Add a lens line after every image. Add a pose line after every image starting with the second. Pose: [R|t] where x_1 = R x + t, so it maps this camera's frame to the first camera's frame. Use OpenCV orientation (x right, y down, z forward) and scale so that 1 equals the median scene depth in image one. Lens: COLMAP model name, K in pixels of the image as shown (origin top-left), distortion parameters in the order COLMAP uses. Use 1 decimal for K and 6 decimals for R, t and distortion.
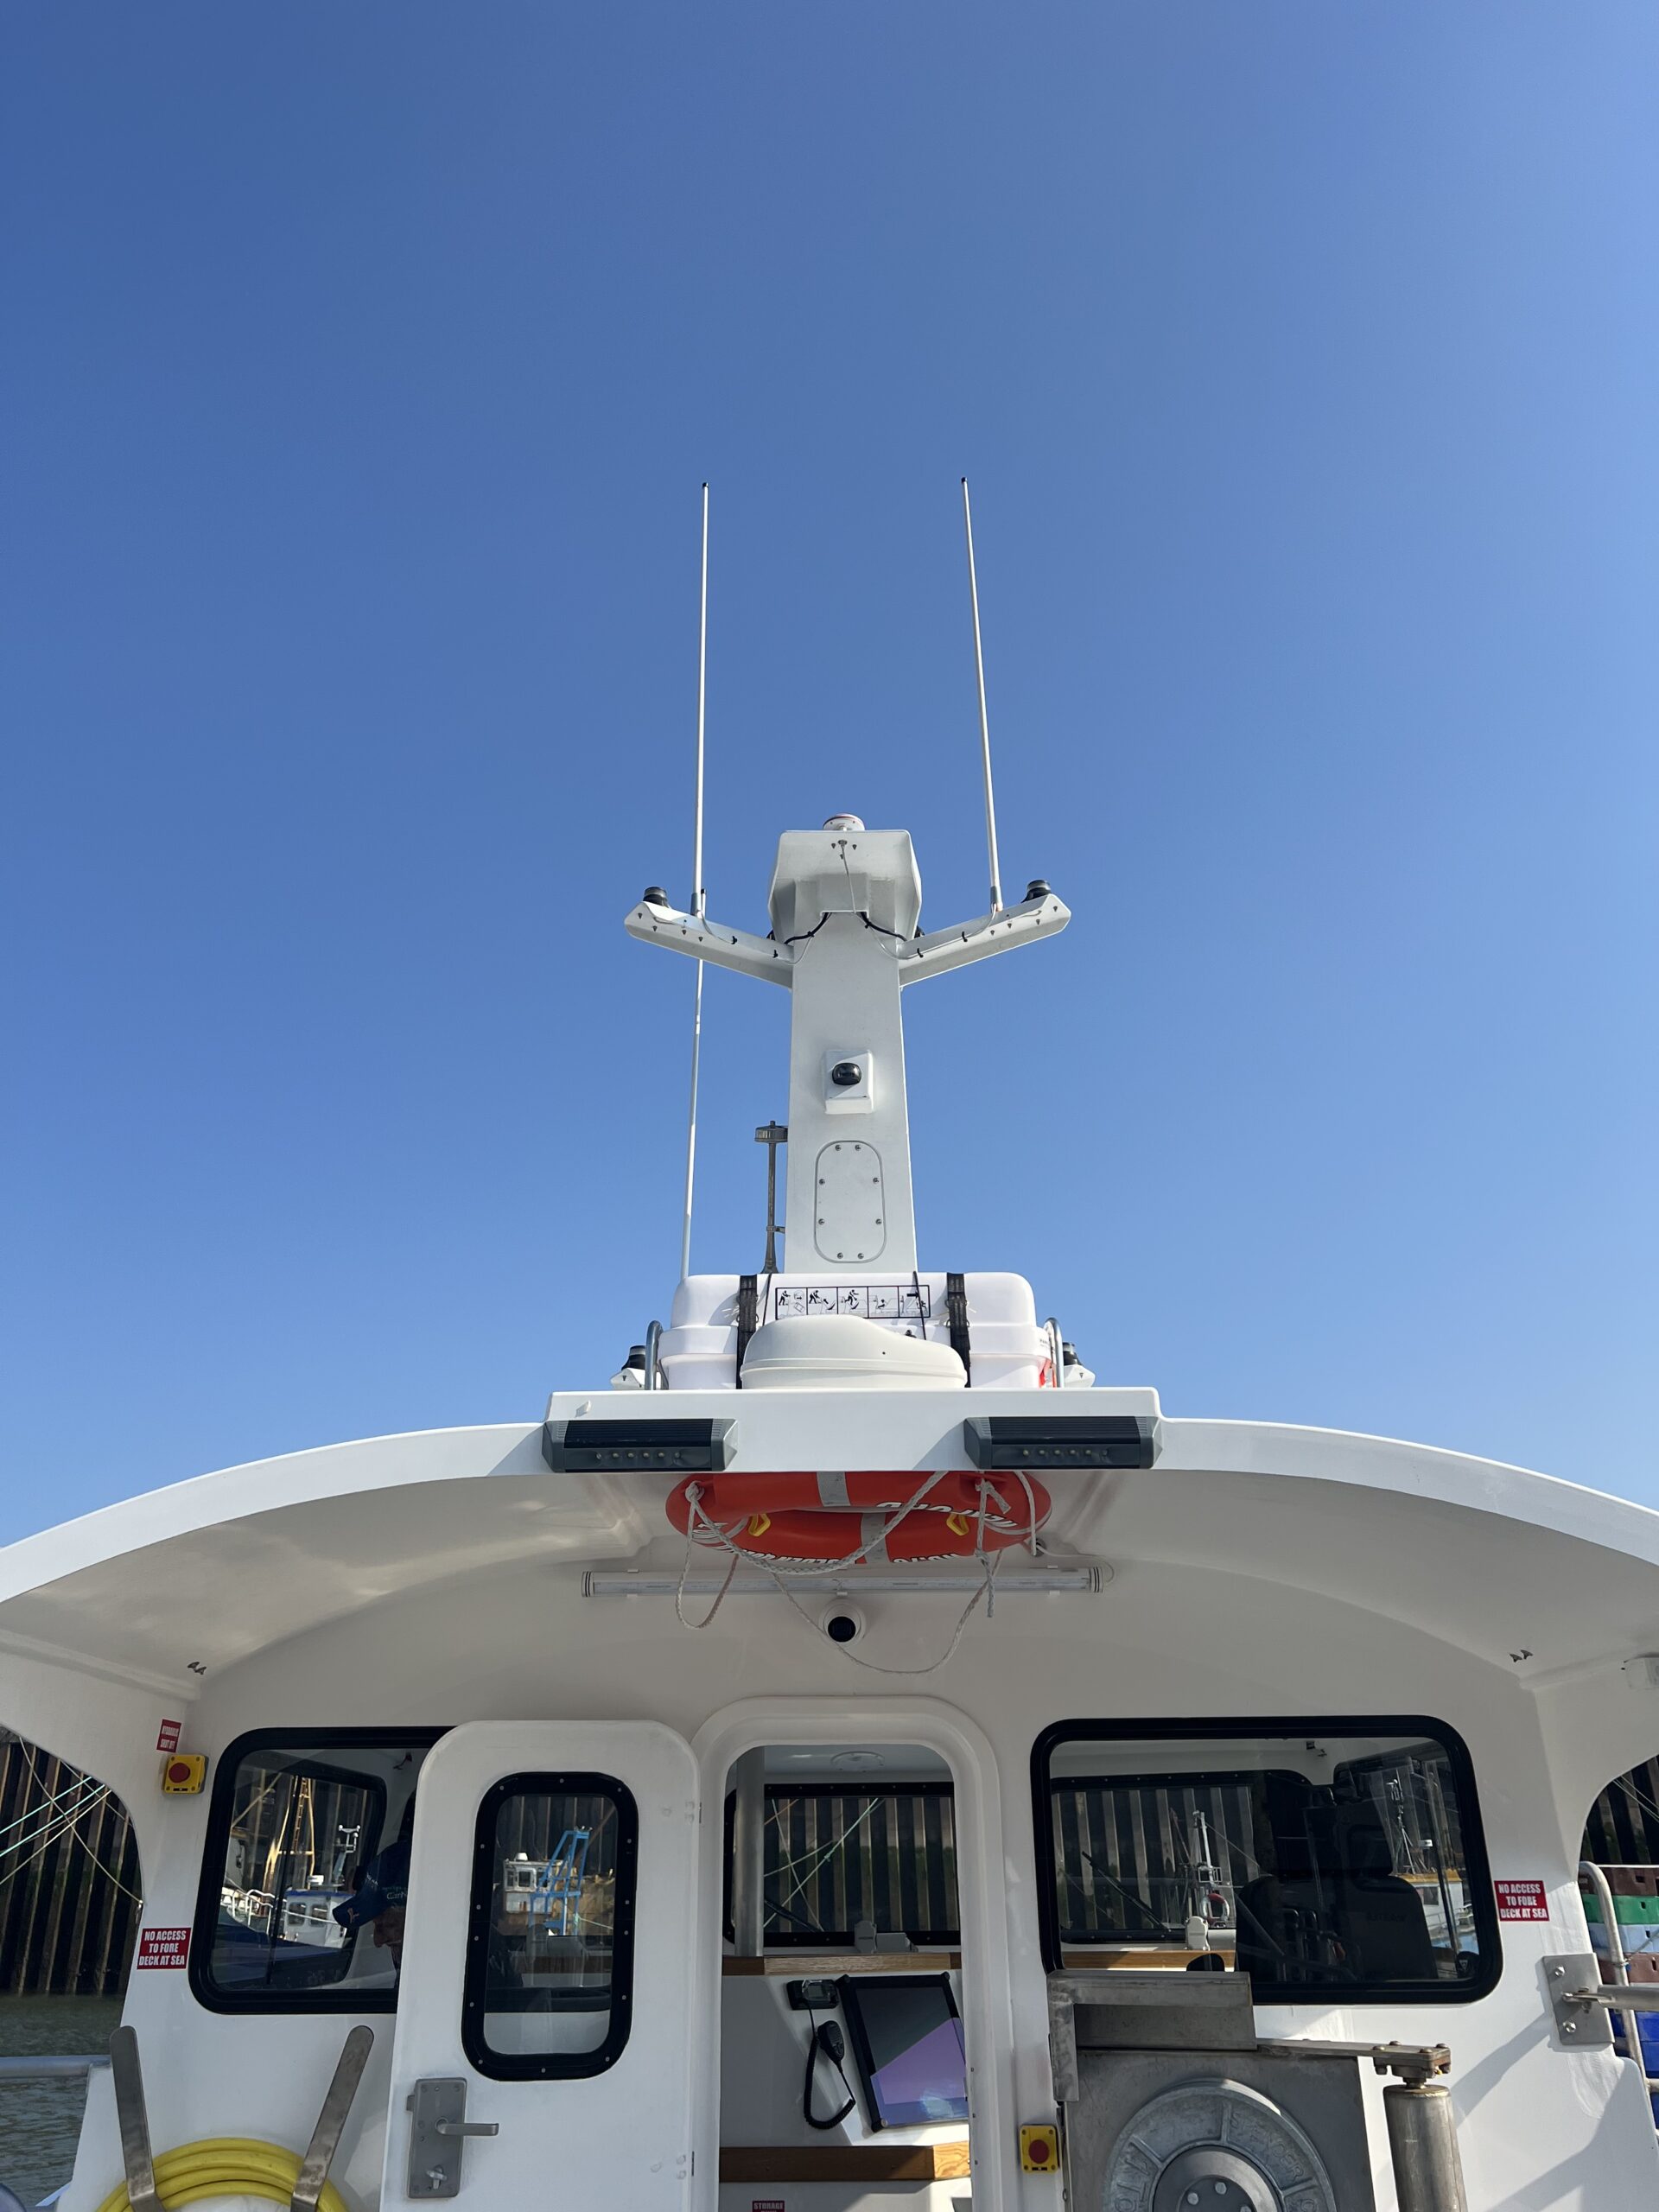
lens RADIAL K [[1662.8, 0, 813.5], [0, 1662.8, 1076.9], [0, 0, 1]] dist [0.050293, -0.060356]
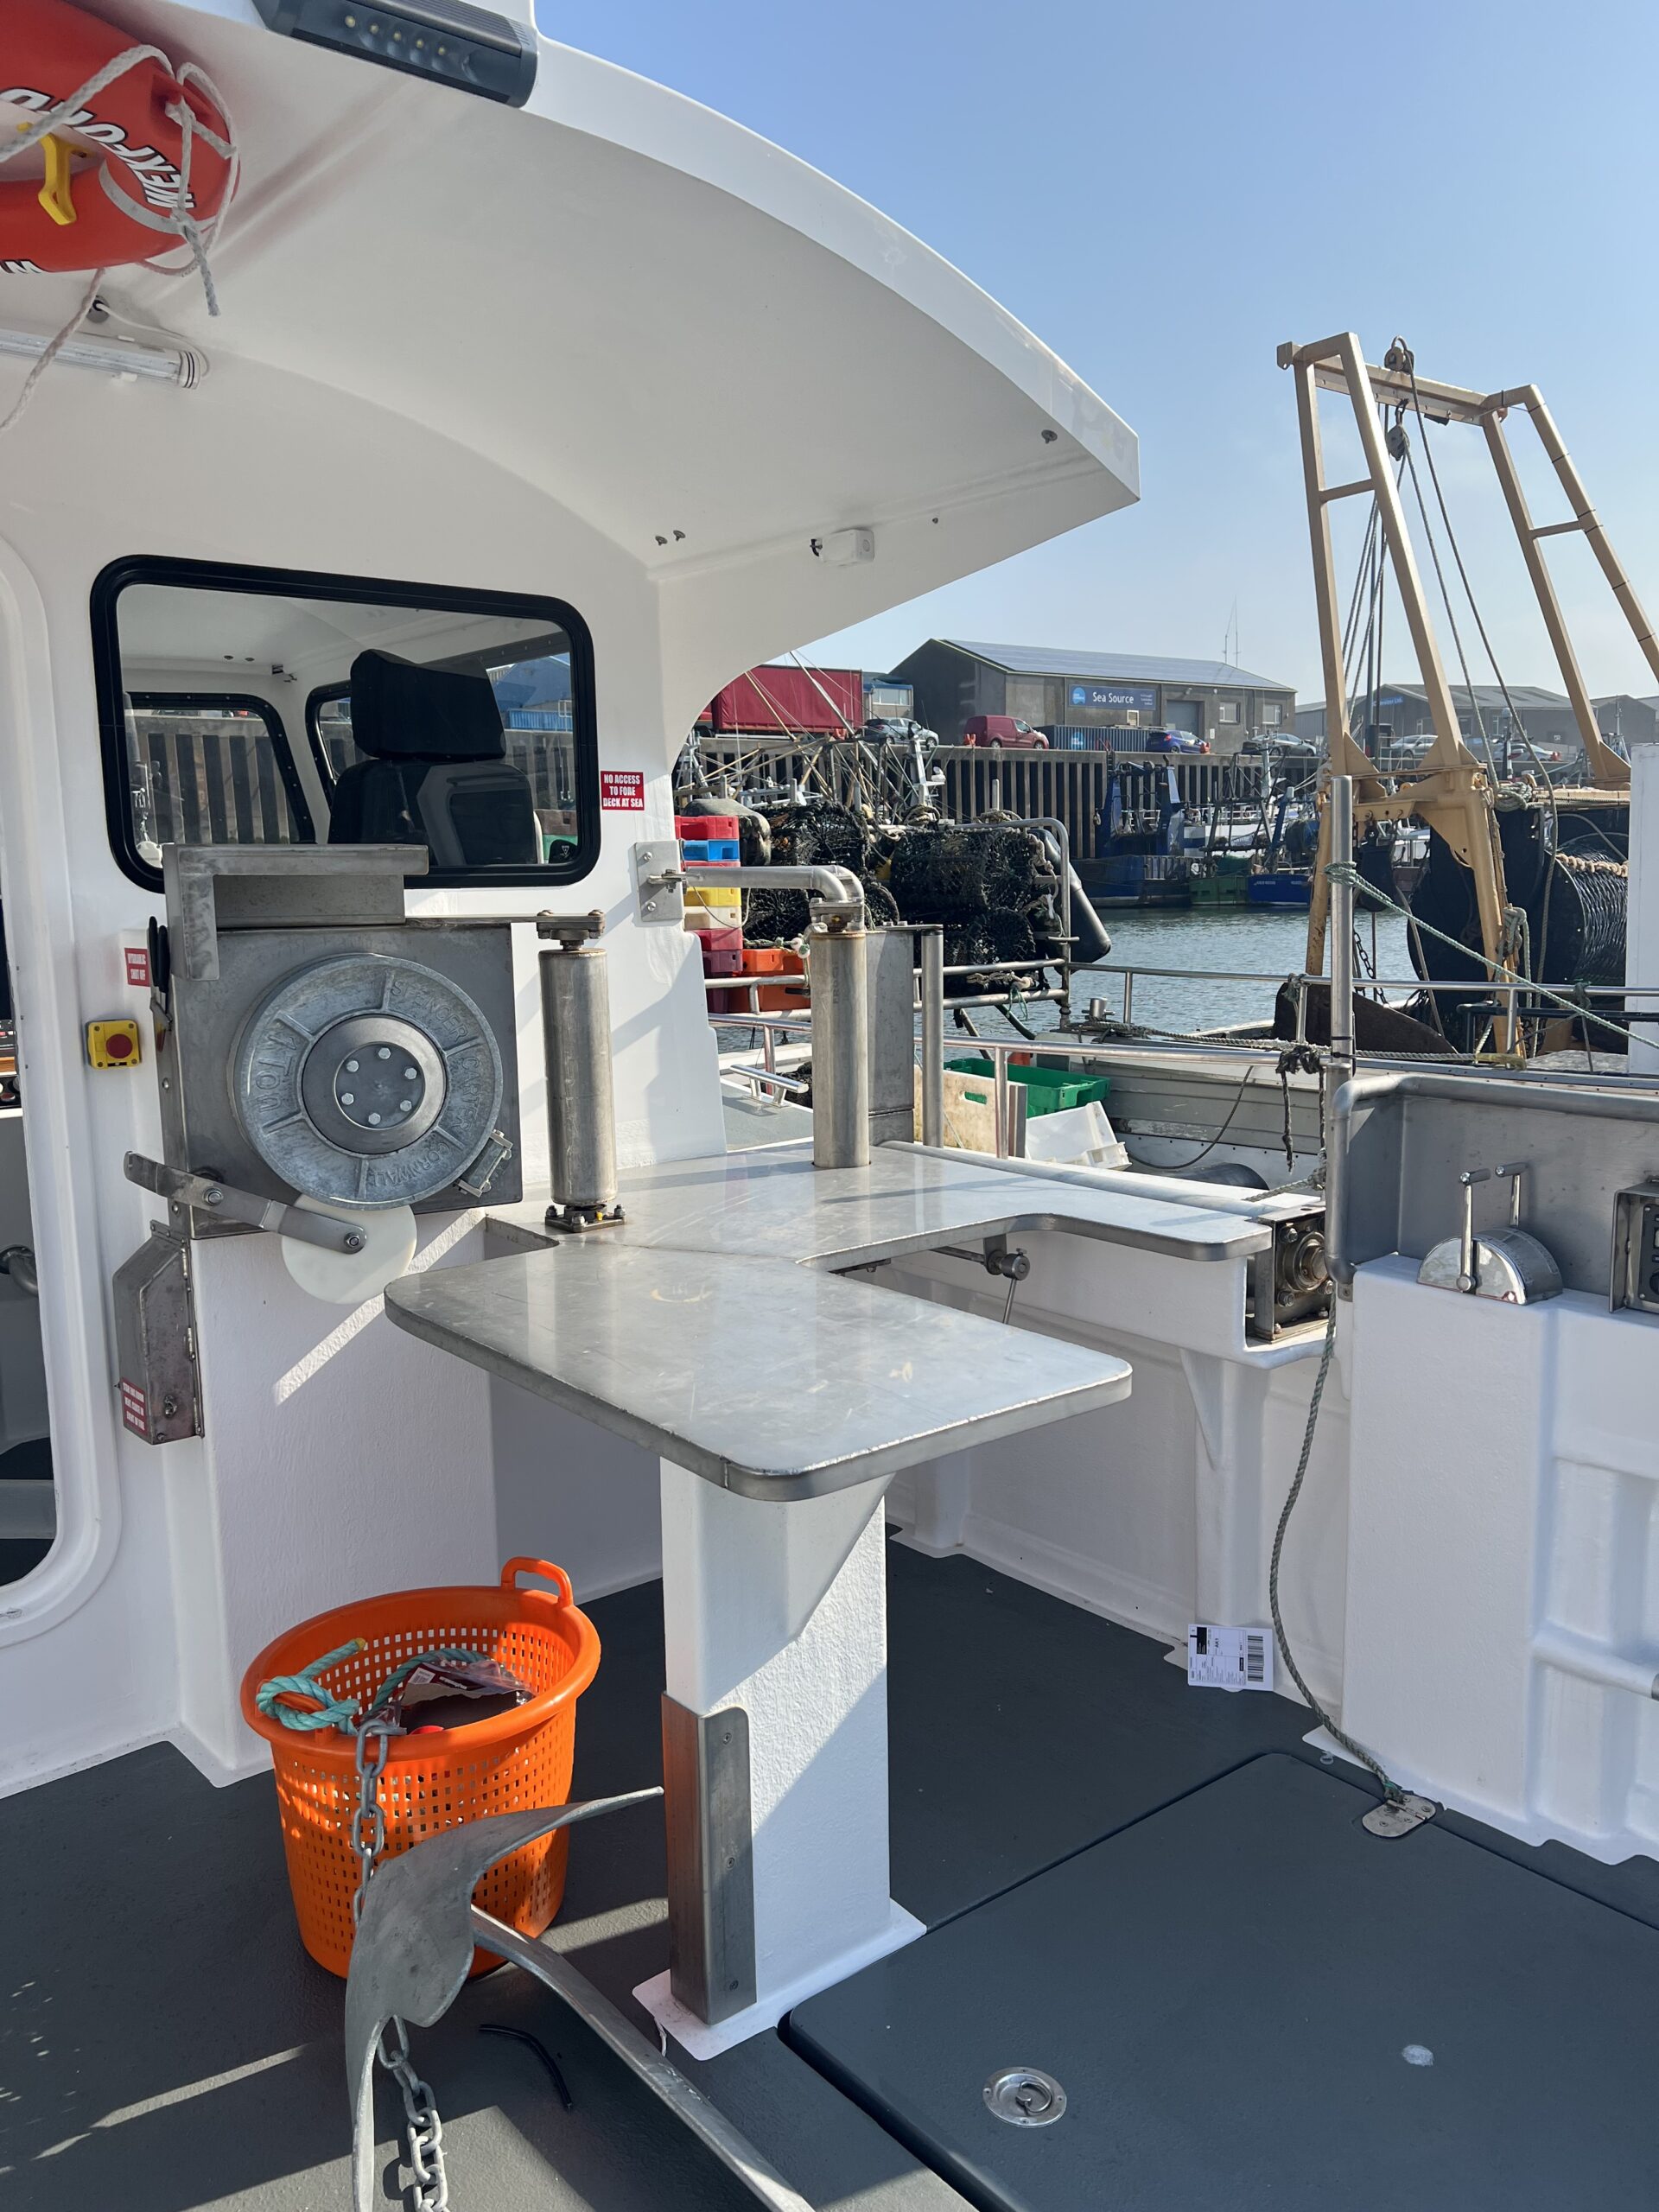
lens RADIAL K [[1662.8, 0, 821.0], [0, 1662.8, 1108.9], [0, 0, 1]] dist [0.050293, -0.060356]
pose [[0.759110, -0.101938, 0.642932, -0.124059], [-0.266693, 0.852269, 0.450013, 0.179960], [-0.593824, -0.513075, 0.619780, 0.237791]]
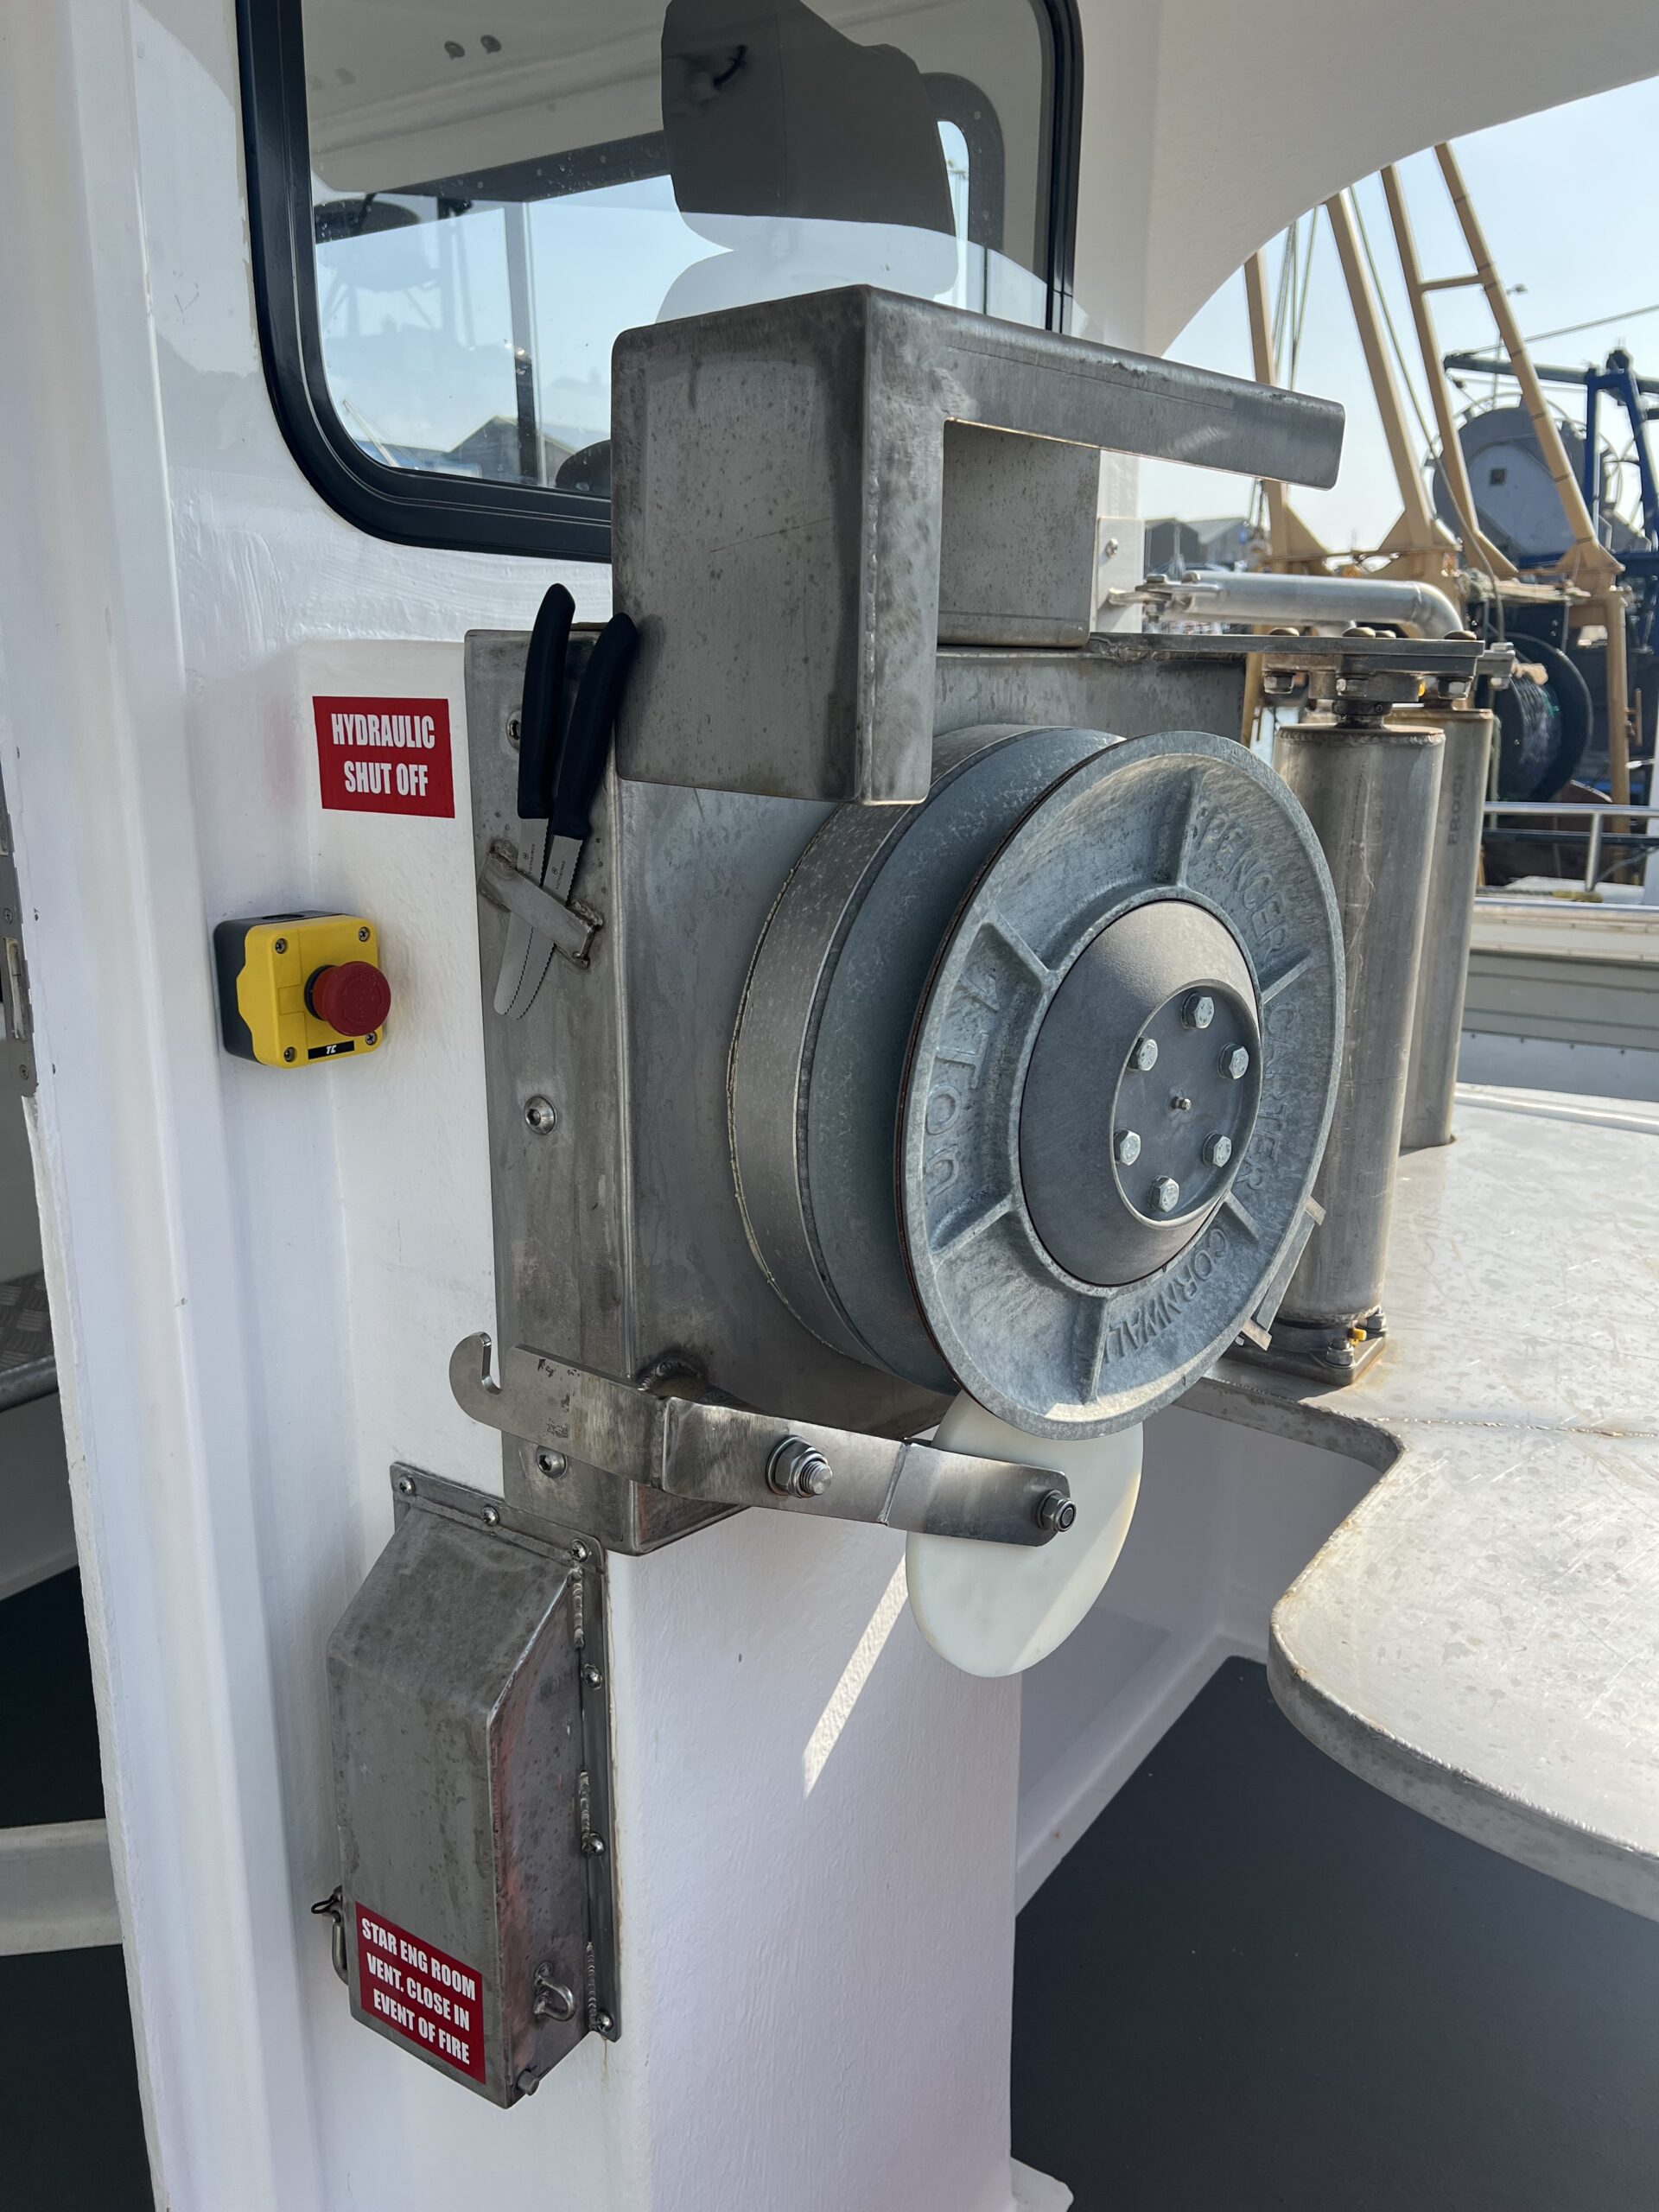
lens RADIAL K [[1662.8, 0, 875.3], [0, 1662.8, 1114.1], [0, 0, 1]] dist [0.050293, -0.060356]
pose [[0.546895, -0.204210, 0.811914, -0.039897], [-0.369975, 0.811008, 0.453193, 0.447572], [-0.751015, -0.548237, 0.367984, 0.739834]]
